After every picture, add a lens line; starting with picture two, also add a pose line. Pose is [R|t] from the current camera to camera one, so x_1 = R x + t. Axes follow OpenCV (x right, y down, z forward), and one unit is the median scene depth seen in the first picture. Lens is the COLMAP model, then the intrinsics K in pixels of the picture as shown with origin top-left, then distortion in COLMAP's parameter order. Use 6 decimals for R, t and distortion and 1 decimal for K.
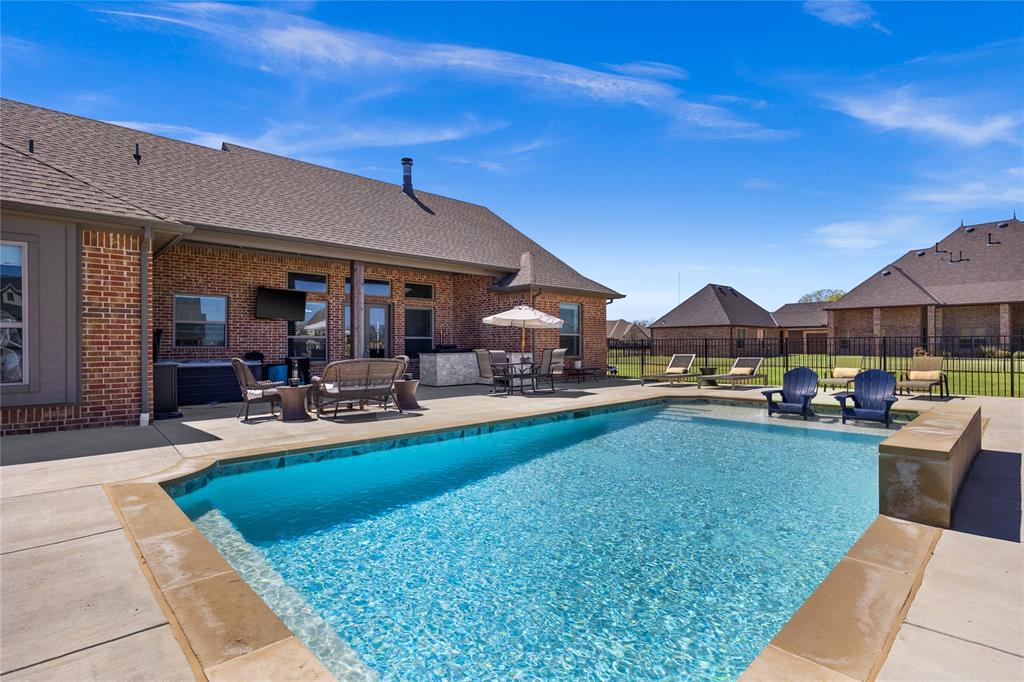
lens RADIAL K [[499.0, 0, 512.0], [0, 499.0, 341.0], [0, 0, 1]] dist [-0.000650, -0.000099]
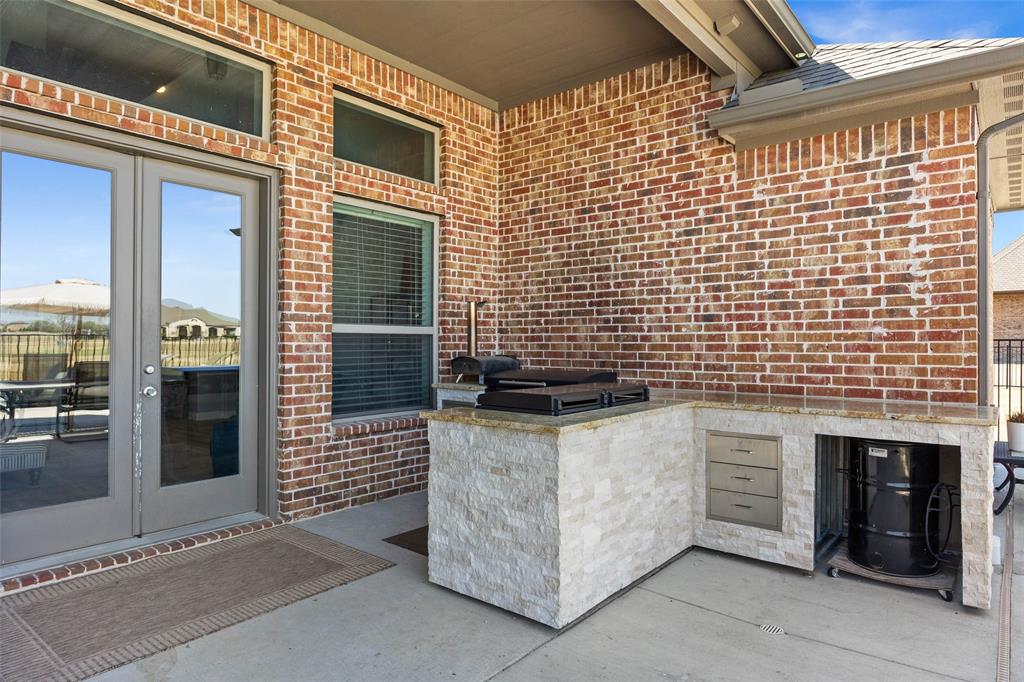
lens RADIAL K [[618.6, 0, 512.0], [0, 618.6, 341.0], [0, 0, 1]] dist [-0.000590, -0.000072]
pose [[0.993316, 0.006022, 0.115266, -0.164291], [-0.006346, 0.999977, 0.002443, -0.001752], [-0.115249, -0.003159, 0.993332, 0.702601]]
